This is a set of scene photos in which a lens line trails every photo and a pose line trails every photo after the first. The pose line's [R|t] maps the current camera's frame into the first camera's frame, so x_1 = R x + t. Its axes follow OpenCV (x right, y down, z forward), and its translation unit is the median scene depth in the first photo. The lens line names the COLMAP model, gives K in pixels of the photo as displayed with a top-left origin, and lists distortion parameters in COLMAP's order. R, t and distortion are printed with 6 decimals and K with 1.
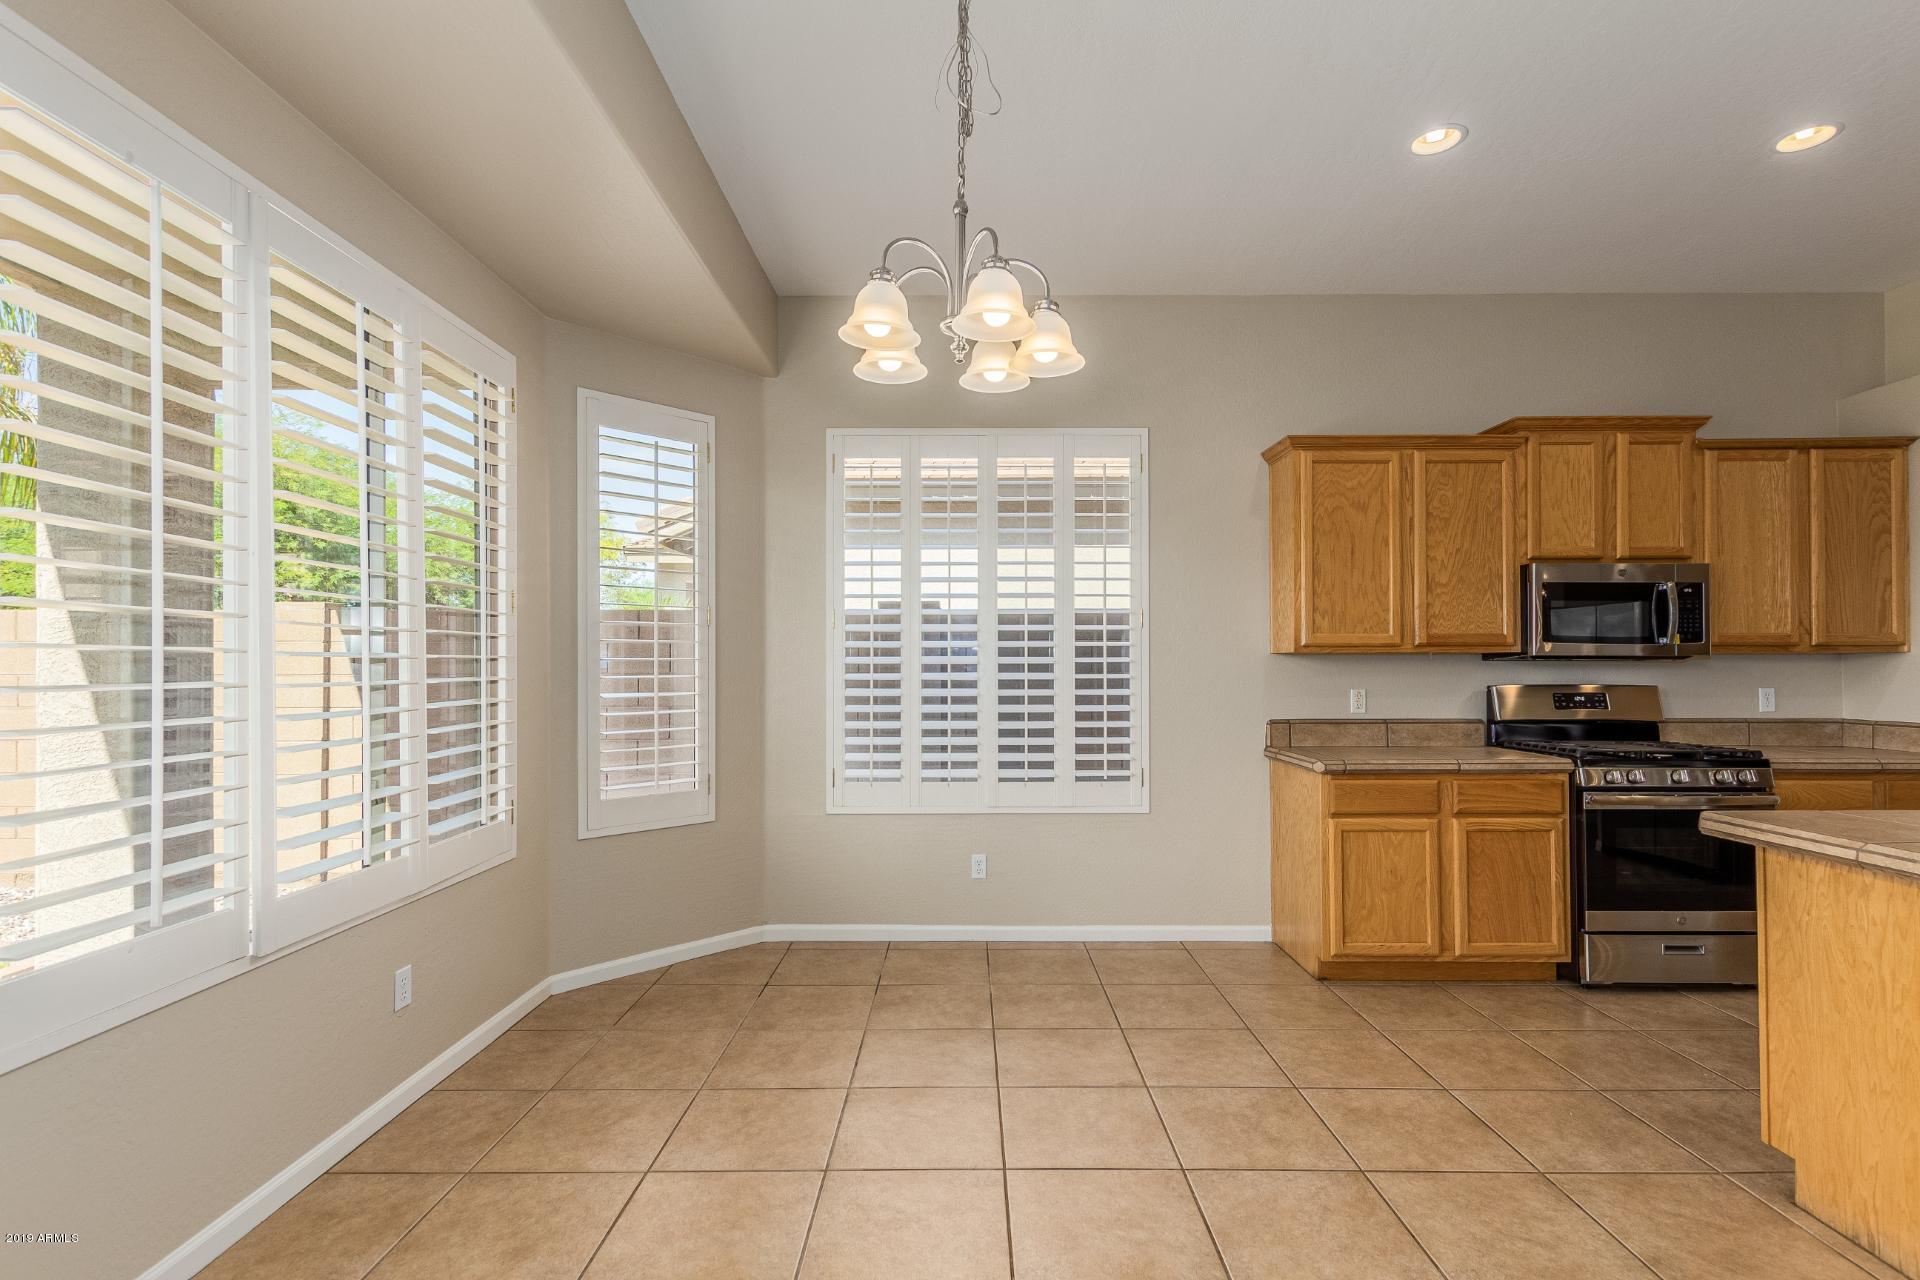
lens RADIAL K [[907.2, 0, 963.4], [0, 907.2, 659.0], [0, 0, 1]] dist [0.018873, -0.007452]
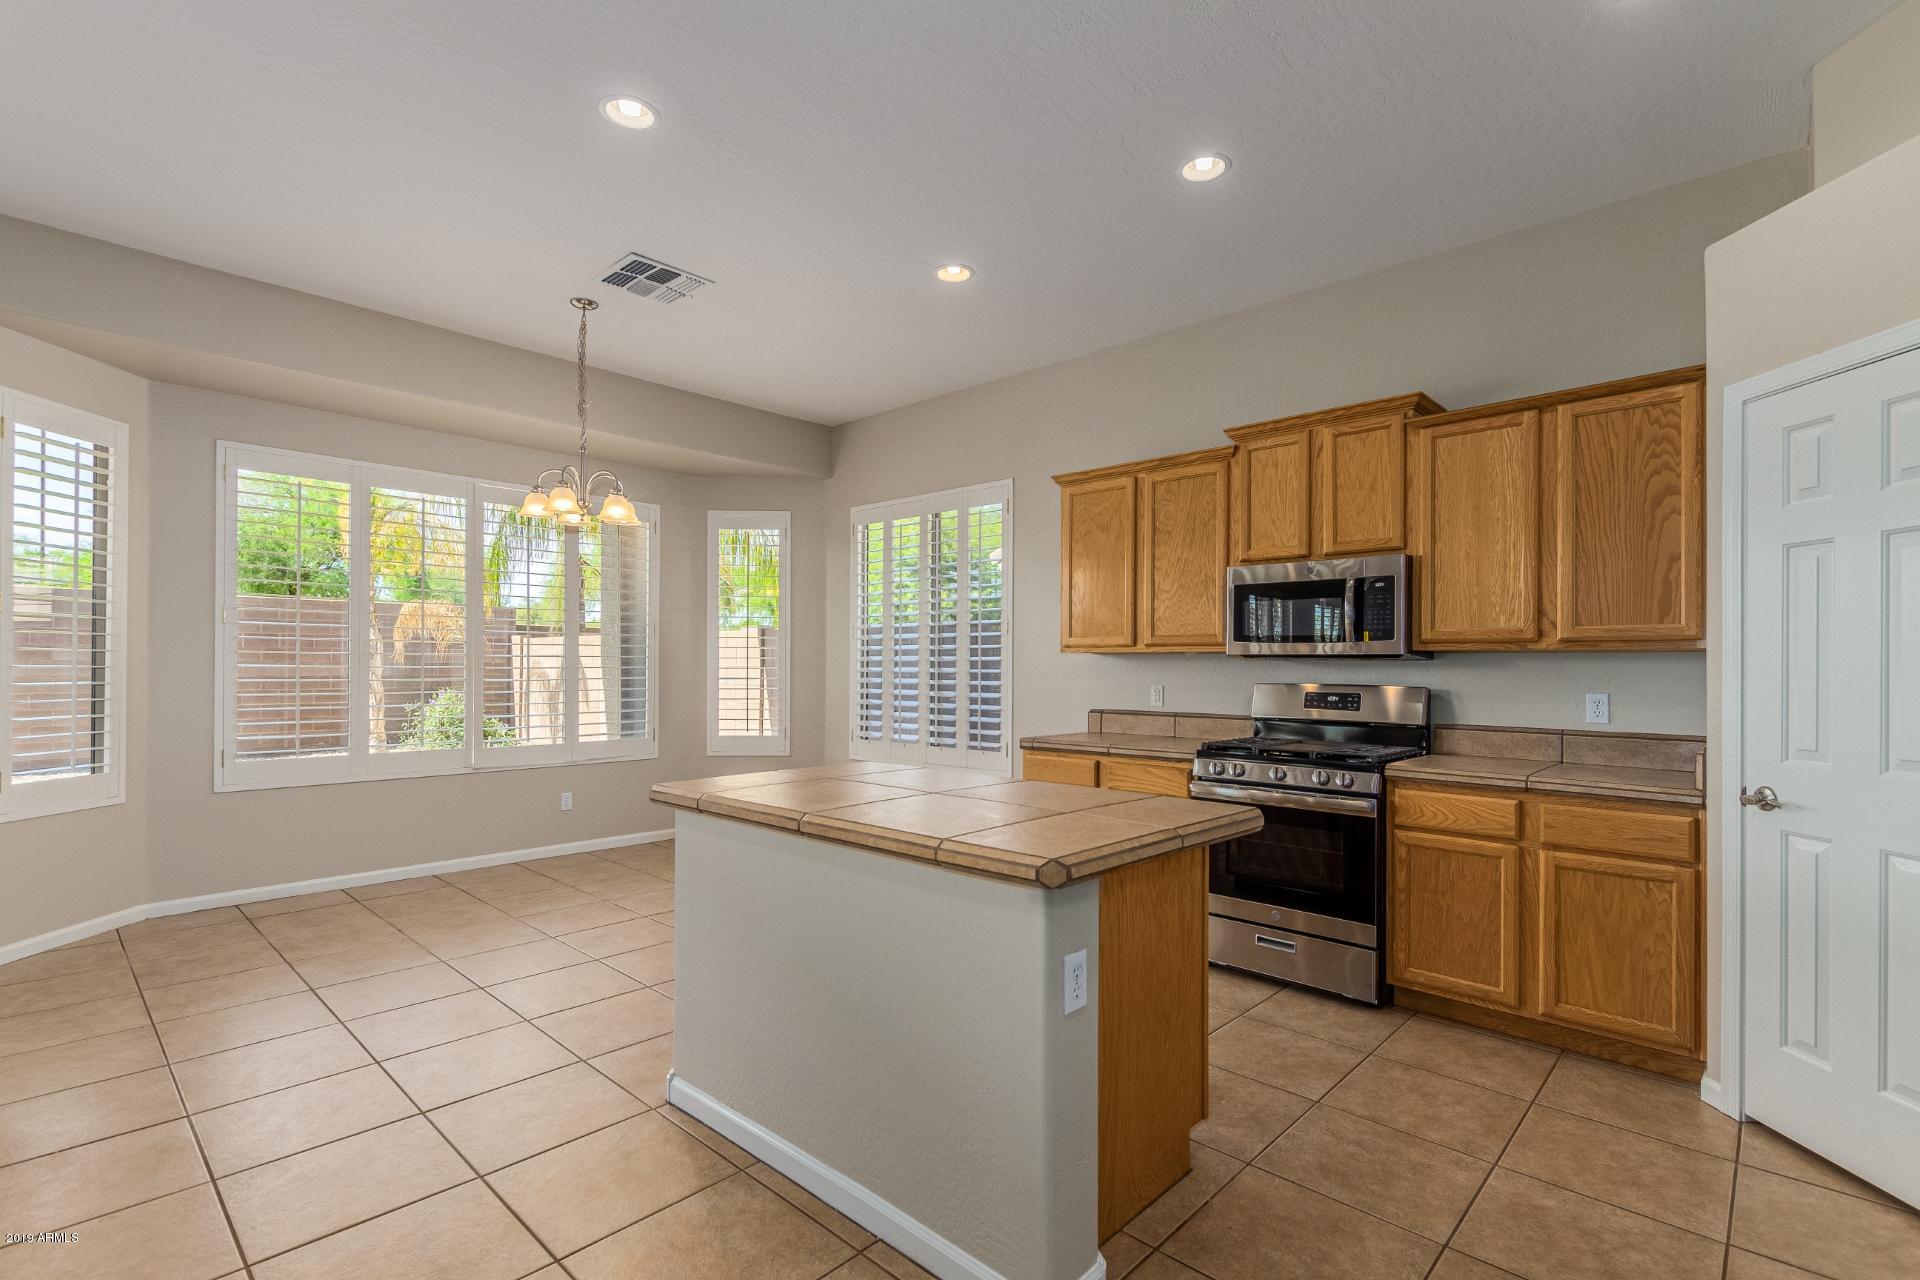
lens RADIAL K [[907.2, 0, 958.4], [0, 907.2, 658.0], [0, 0, 1]] dist [0.018873, -0.007452]
pose [[0.721530, -0.000387, -0.692383, 1.109003], [0.000852, 1.000000, 0.000329, -0.000457], [0.692383, -0.000827, 0.721530, 0.025537]]
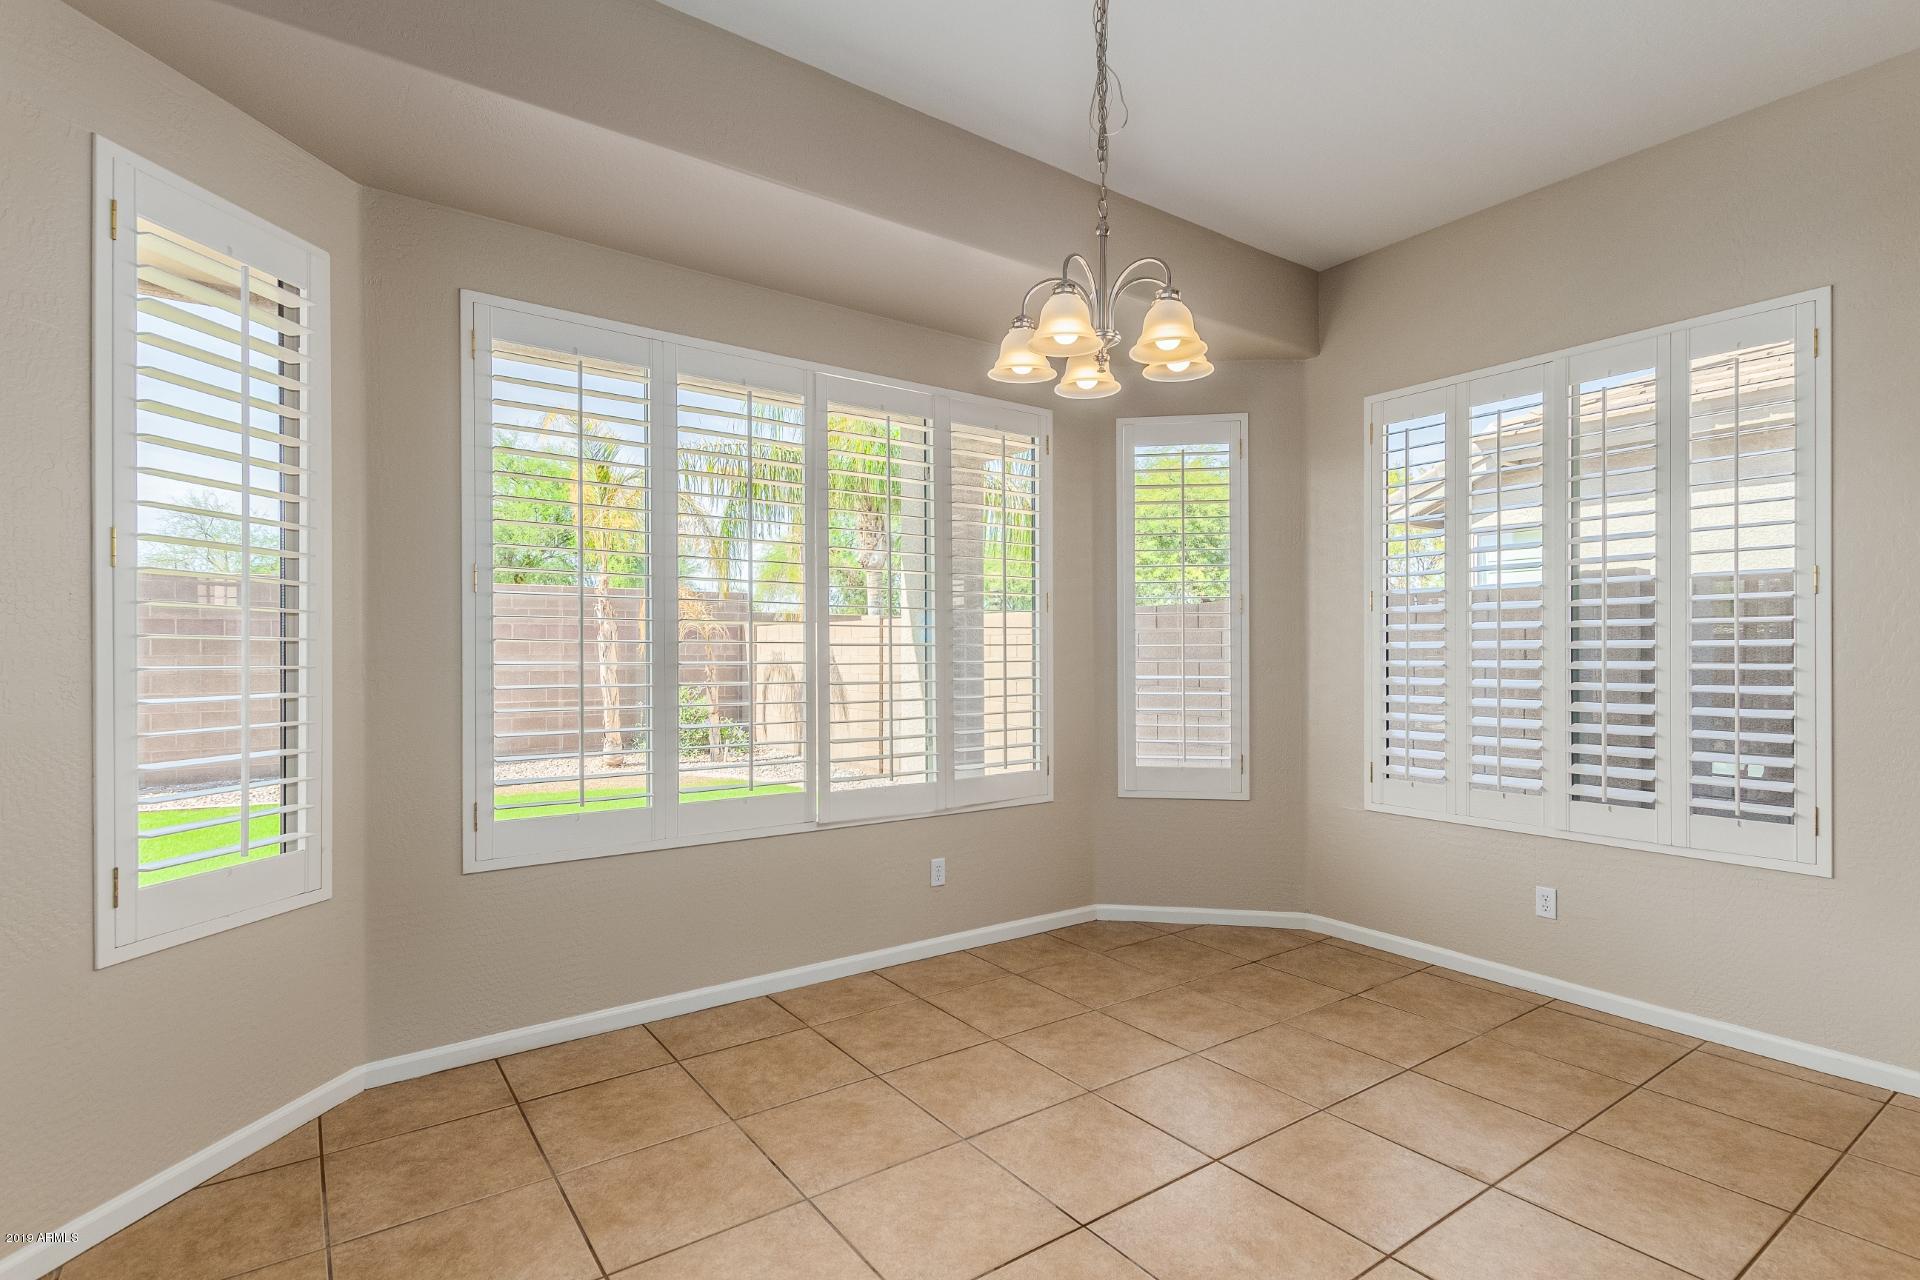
lens RADIAL K [[907.2, 0, 932.8], [0, 907.2, 650.7], [0, 0, 1]] dist [0.018873, -0.007452]
pose [[0.579176, -0.002580, -0.815198, 0.387676], [0.008877, 0.999956, 0.003142, -0.000831], [0.815154, -0.009056, 0.579173, 0.101755]]
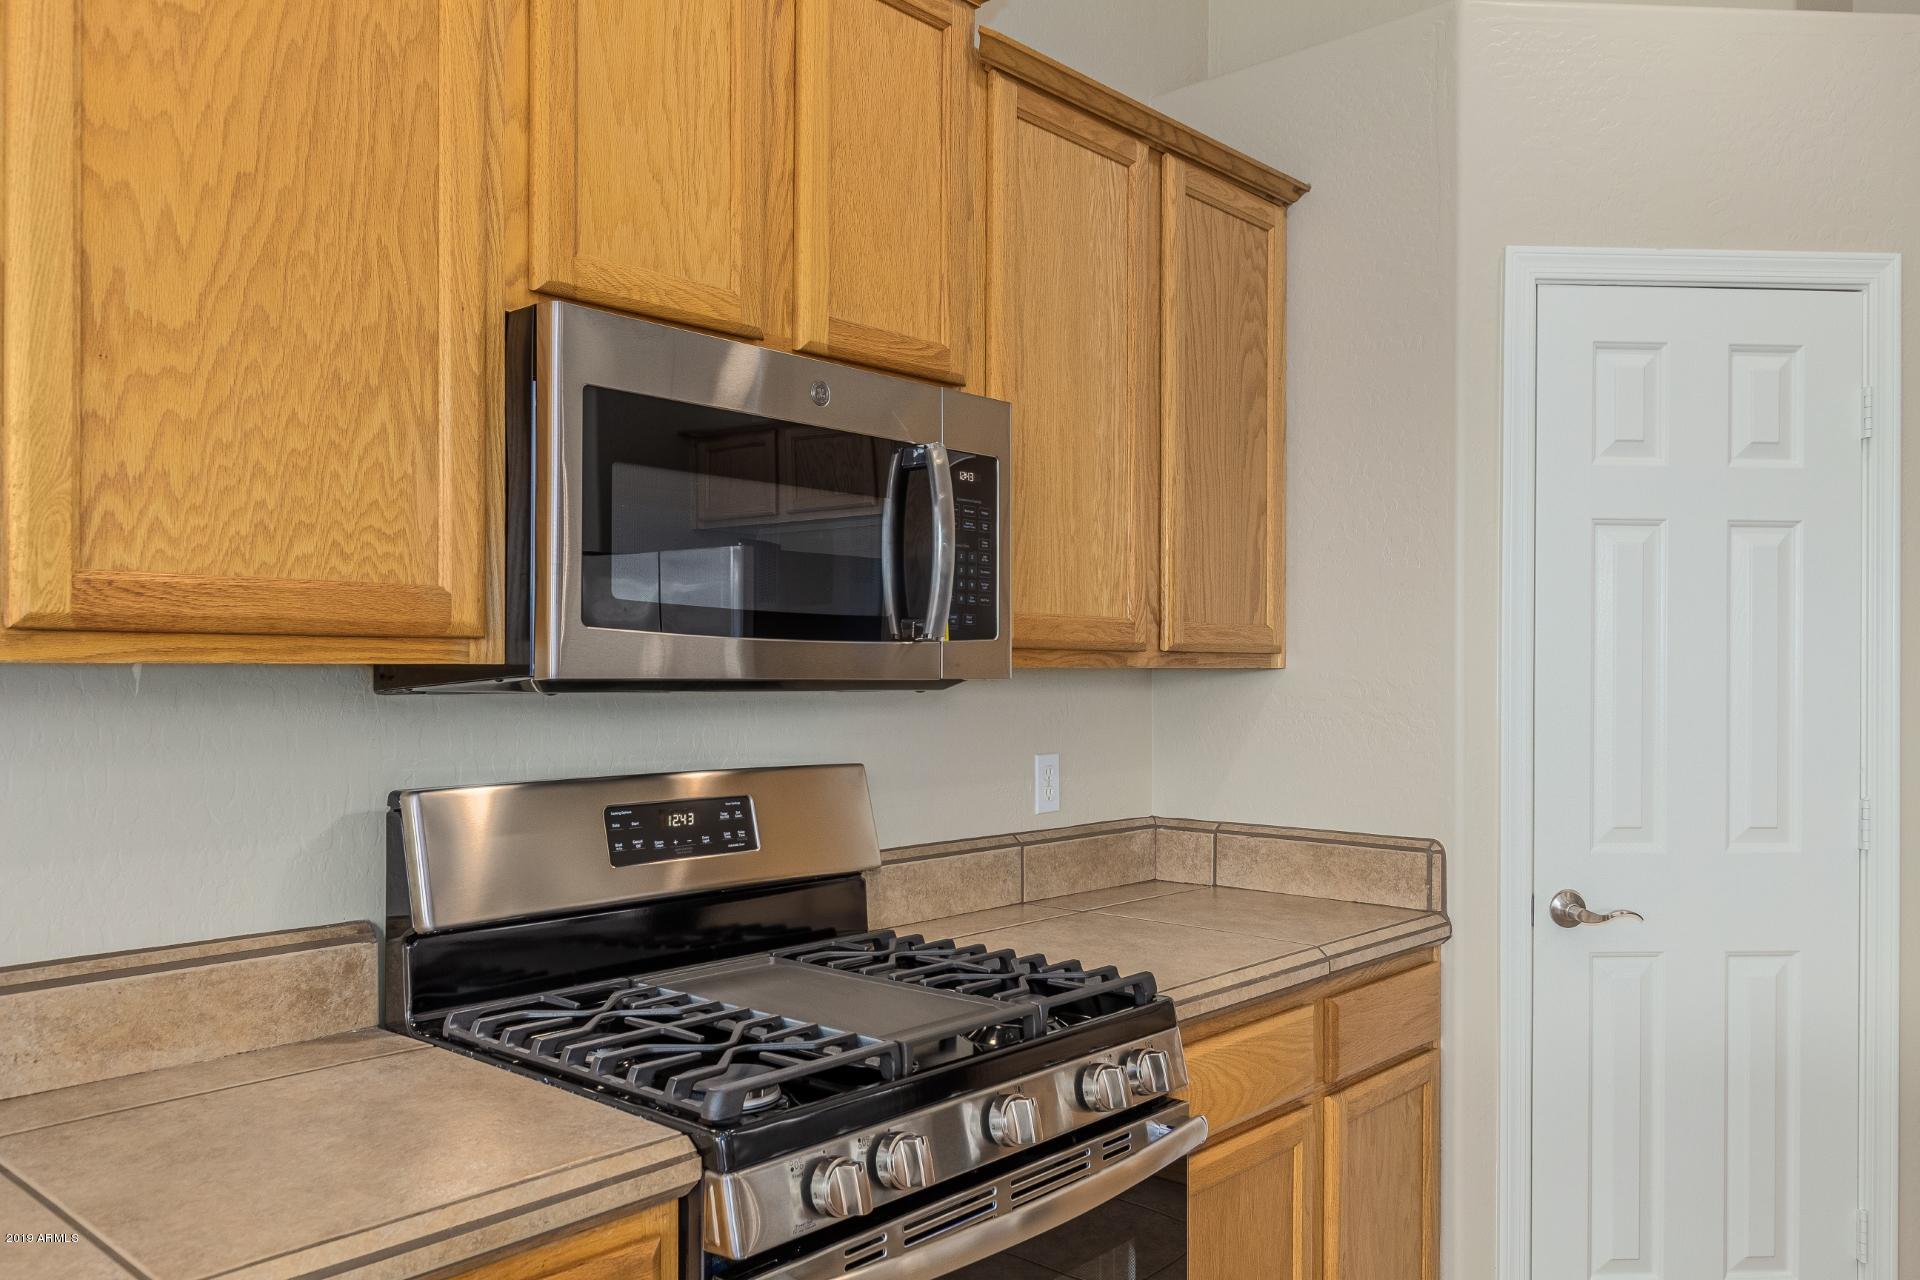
lens RADIAL K [[1441.1, 0, 955.1], [0, 1441.1, 659.9], [0, 0, 1]] dist [0.001548, -0.005299]
pose [[0.669437, 0.007538, 0.742830, 0.404845], [-0.011673, 0.999932, 0.000373, -0.010388], [-0.742777, -0.008921, 0.669480, 0.651627]]
